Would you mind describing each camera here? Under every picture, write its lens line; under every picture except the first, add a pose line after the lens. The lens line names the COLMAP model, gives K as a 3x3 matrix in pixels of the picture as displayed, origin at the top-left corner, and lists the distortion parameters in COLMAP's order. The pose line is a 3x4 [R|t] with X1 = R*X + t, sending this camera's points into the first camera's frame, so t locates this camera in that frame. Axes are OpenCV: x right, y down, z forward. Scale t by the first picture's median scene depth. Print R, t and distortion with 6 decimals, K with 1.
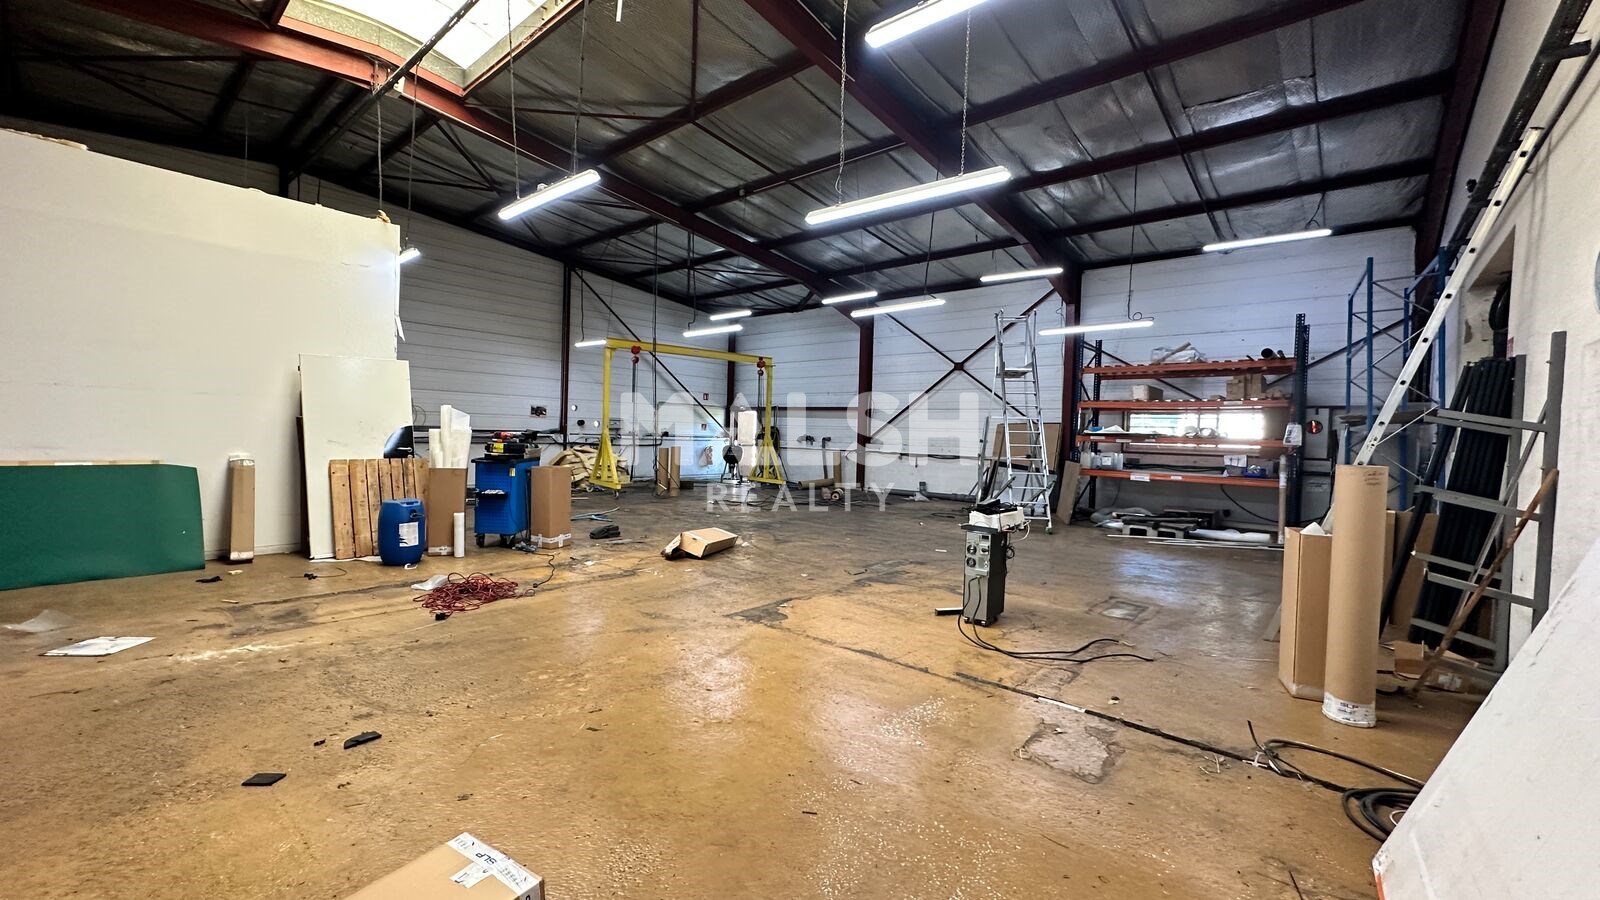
lens RADIAL K [[639.6, 0, 798.4], [0, 639.6, 458.7], [0, 0, 1]] dist [-0.000302, 0.000606]
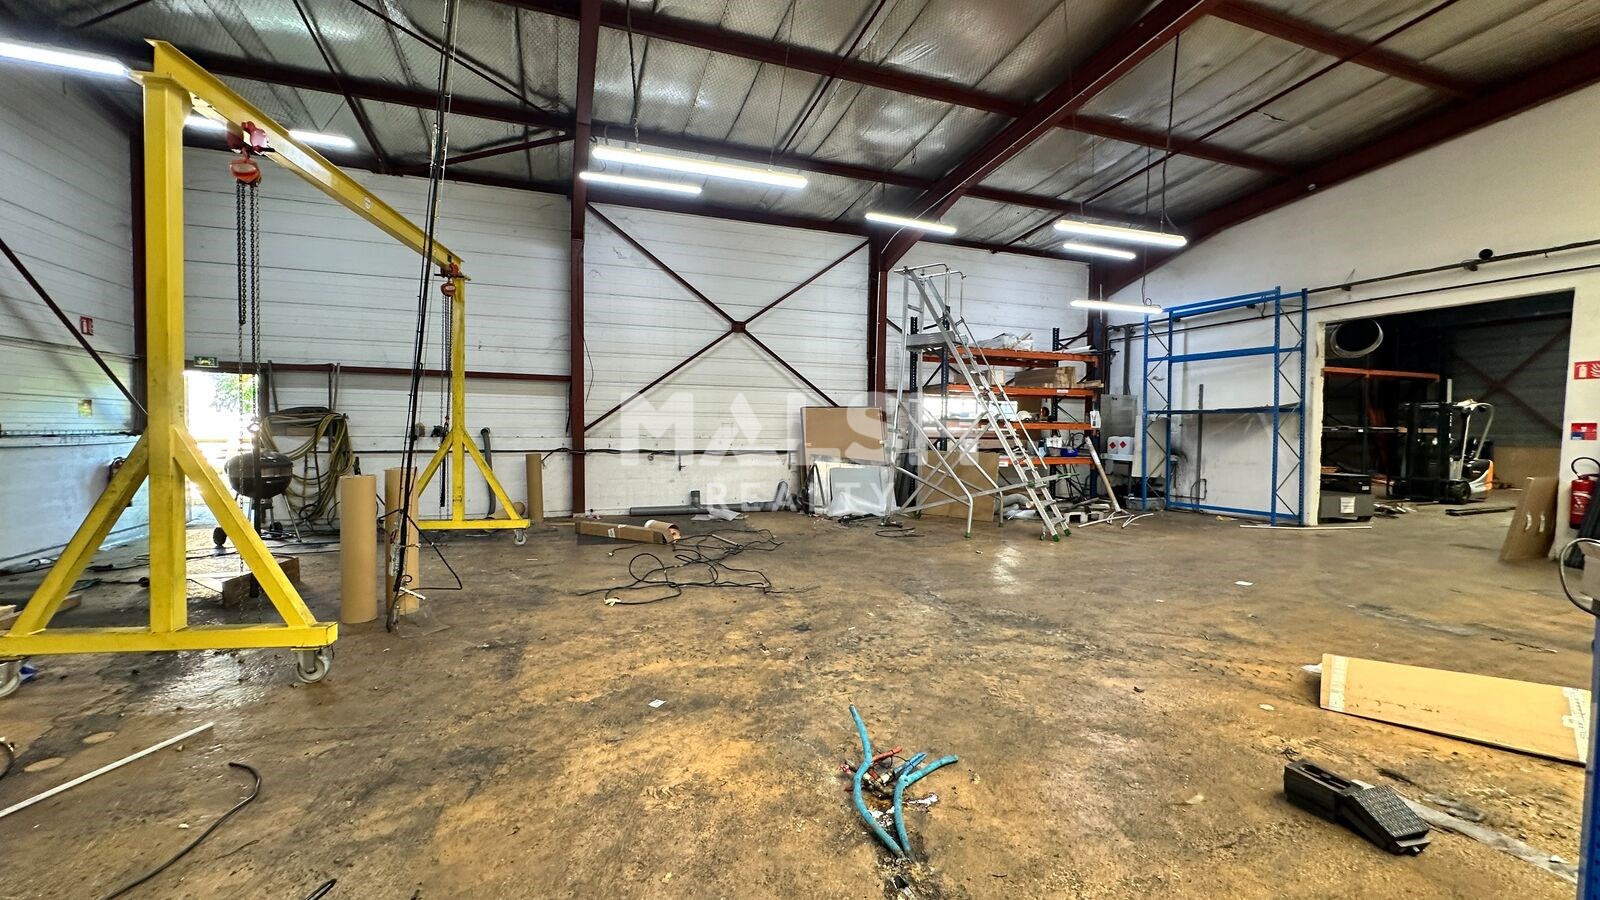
lens RADIAL K [[639.6, 0, 807.6], [0, 639.6, 449.7], [0, 0, 1]] dist [-0.000302, 0.000606]
pose [[0.469387, -0.052816, 0.881412, -0.556552], [0.036856, 0.998511, 0.040206, -0.049496], [-0.882223, 0.013613, 0.470635, 0.916966]]
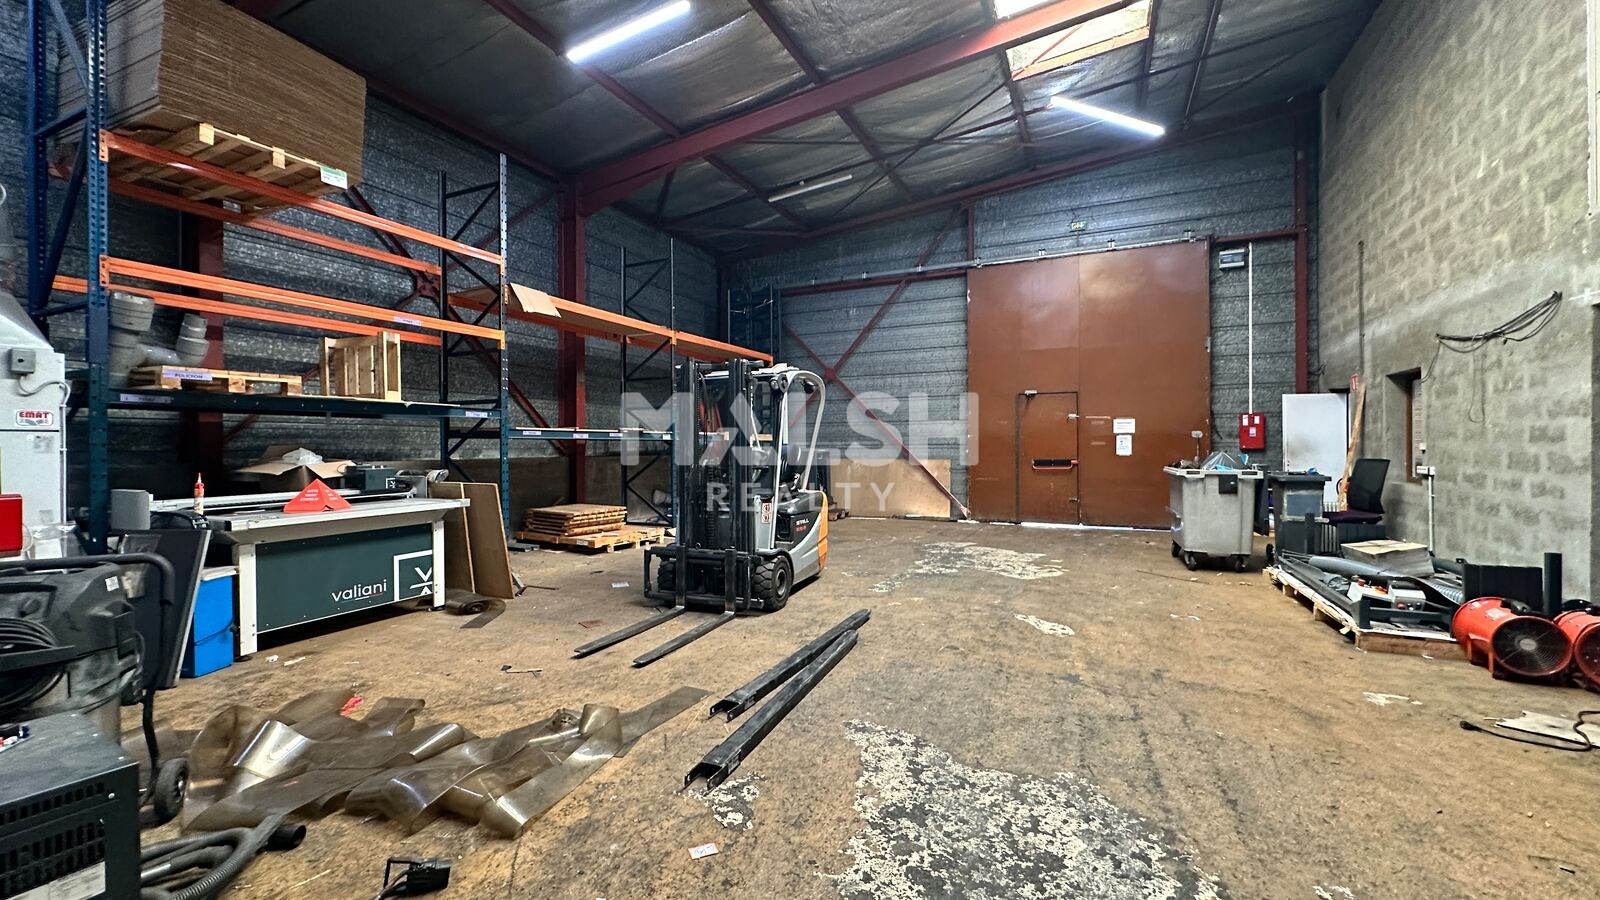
lens RADIAL K [[639.6, 0, 800.0], [0, 639.6, 448.3], [0, 0, 1]] dist [-0.000302, 0.000606]
pose [[-0.275603, -0.031440, 0.960757, 0.771900], [0.034181, 0.998512, 0.042481, 0.010628], [-0.960664, 0.044547, -0.274118, 0.452955]]
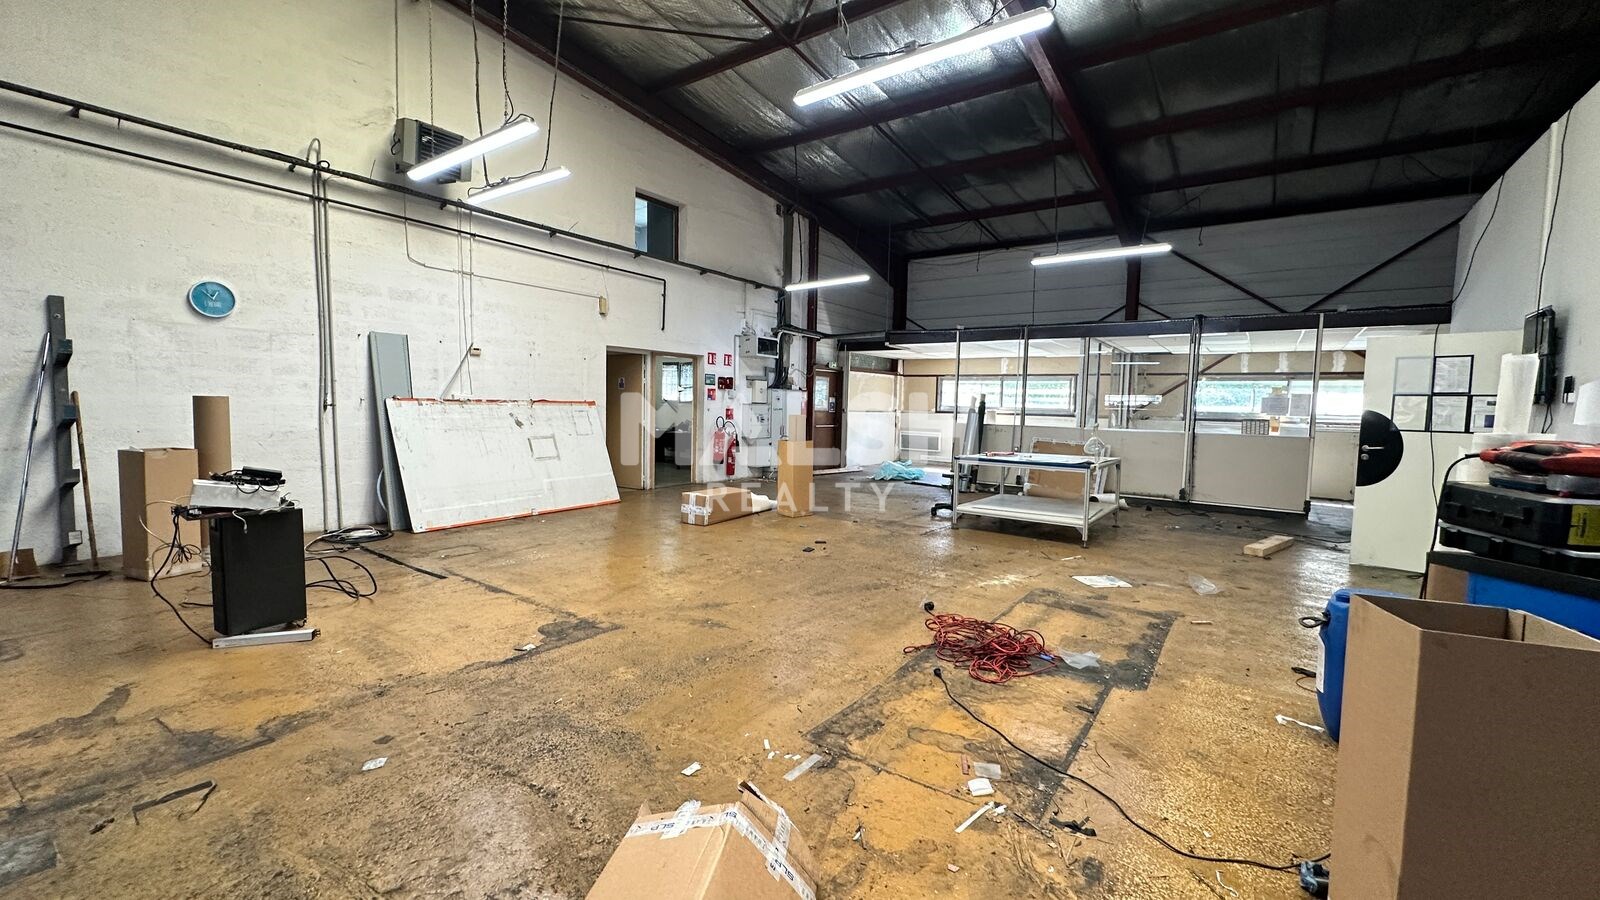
lens RADIAL K [[639.6, 0, 795.4], [0, 639.6, 448.9], [0, 0, 1]] dist [-0.000302, 0.000606]
pose [[-0.995100, -0.048694, -0.086049, -0.128706], [-0.057919, 0.992442, 0.108188, -0.037284], [0.080131, 0.112642, -0.990399, 0.911361]]
